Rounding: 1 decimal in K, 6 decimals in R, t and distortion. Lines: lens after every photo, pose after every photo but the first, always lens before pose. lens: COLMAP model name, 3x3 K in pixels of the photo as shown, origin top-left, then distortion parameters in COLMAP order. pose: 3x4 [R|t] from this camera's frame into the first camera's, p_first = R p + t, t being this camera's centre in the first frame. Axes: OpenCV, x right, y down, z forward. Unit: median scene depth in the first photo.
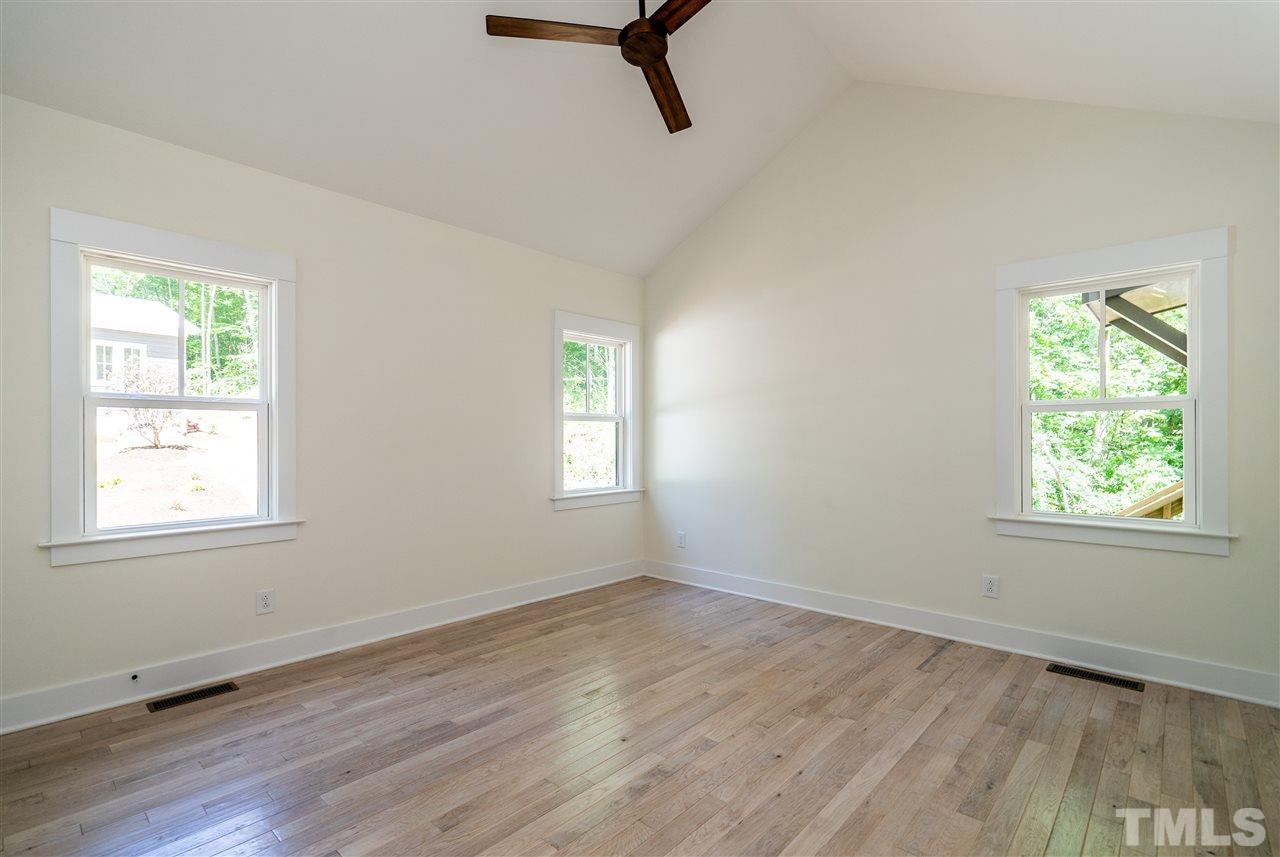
lens RADIAL K [[628.7, 0, 632.9], [0, 628.7, 426.5], [0, 0, 1]] dist [0.002266, 0.000556]
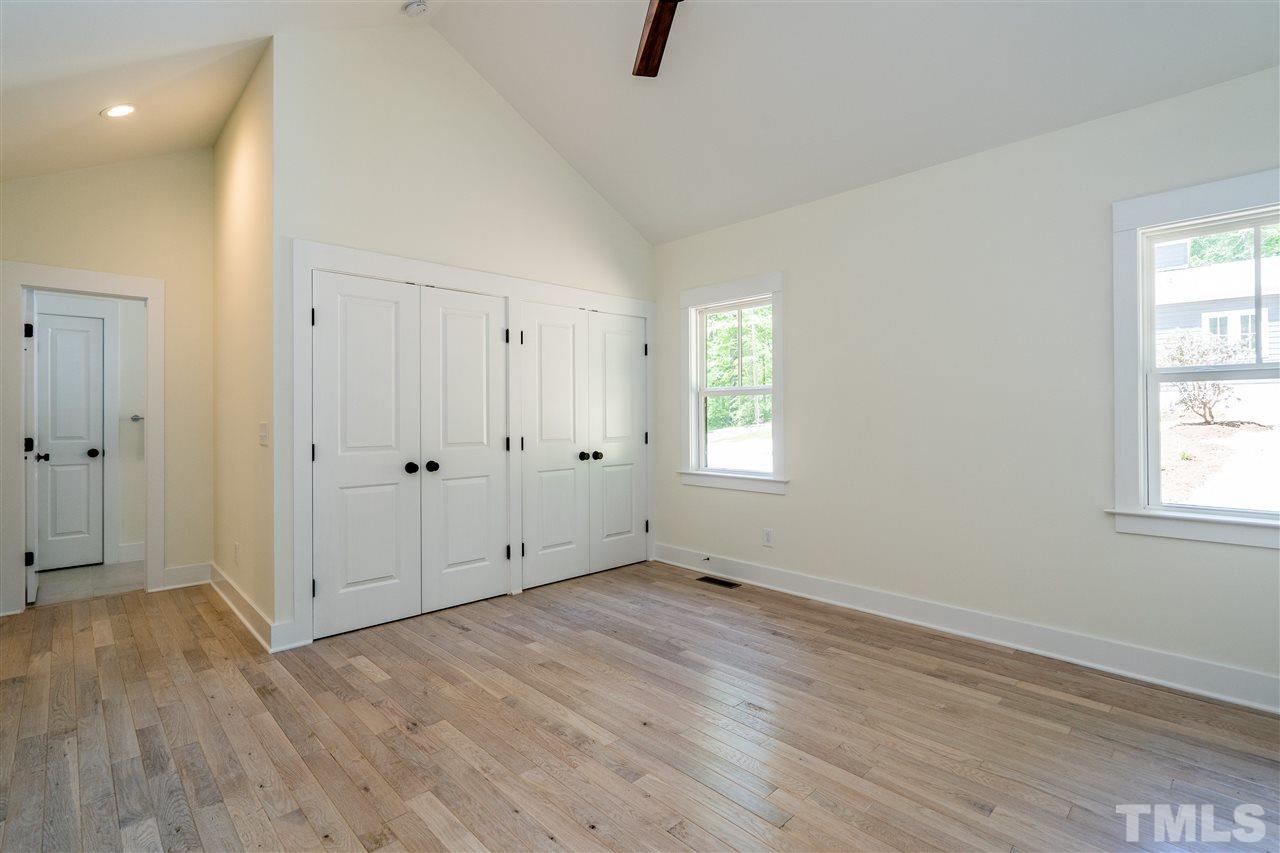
lens RADIAL K [[628.7, 0, 632.9], [0, 628.7, 424.5], [0, 0, 1]] dist [0.002266, 0.000556]
pose [[-0.117856, 0.011165, -0.992968, 0.686133], [0.022244, 0.999716, 0.008601, 0.023507], [0.992781, -0.021074, -0.118071, 0.807845]]
